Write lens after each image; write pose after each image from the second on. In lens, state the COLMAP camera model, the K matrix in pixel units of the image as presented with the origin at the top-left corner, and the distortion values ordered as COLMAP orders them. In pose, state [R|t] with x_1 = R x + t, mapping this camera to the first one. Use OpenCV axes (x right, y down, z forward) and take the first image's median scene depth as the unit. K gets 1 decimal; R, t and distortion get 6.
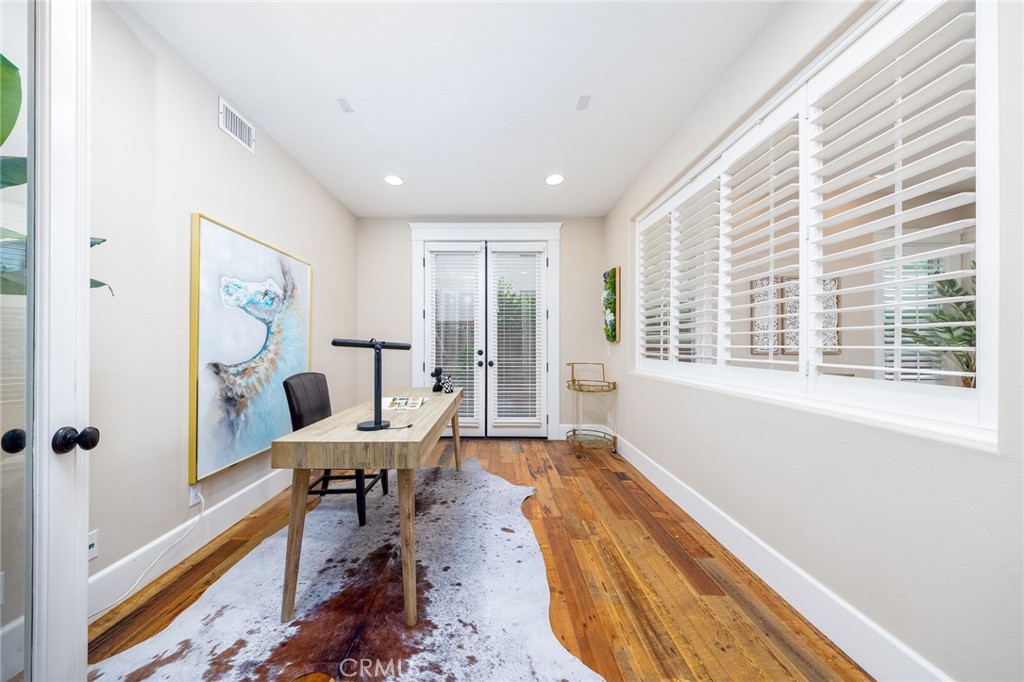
lens RADIAL K [[296.7, 0, 514.3], [0, 296.7, 340.6], [0, 0, 1]] dist [-0.001303, -0.000143]
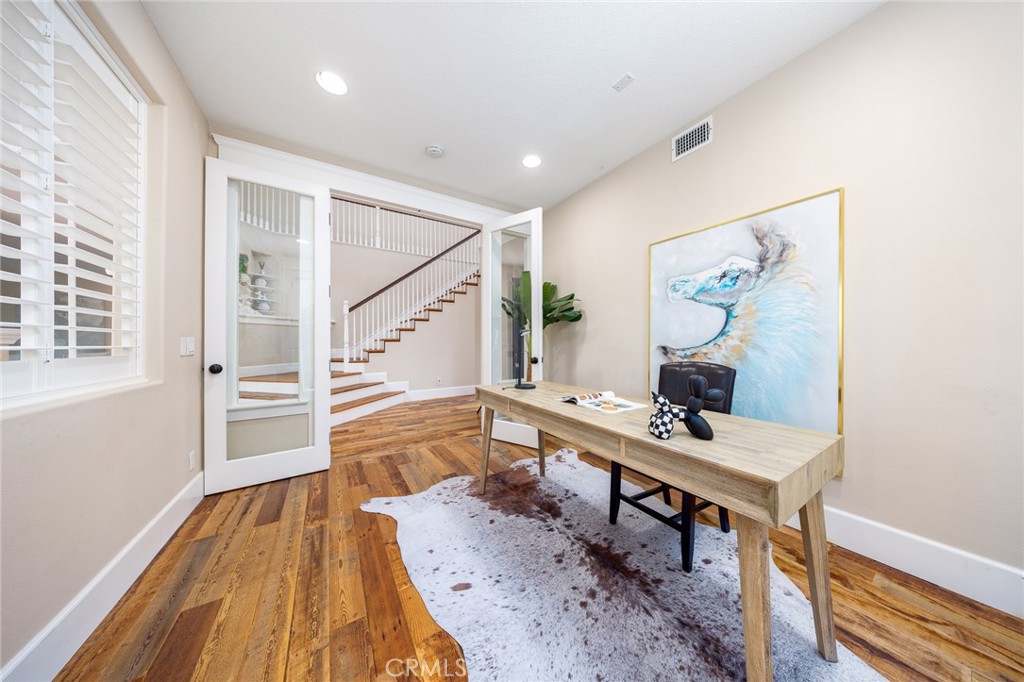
lens RADIAL K [[296.7, 0, 514.3], [0, 296.7, 340.6], [0, 0, 1]] dist [-0.001303, -0.000143]
pose [[-0.874478, -0.002413, -0.485058, 0.218168], [0.008771, 0.999745, -0.020786, 0.068579], [0.484985, -0.022431, -0.874235, 1.734066]]
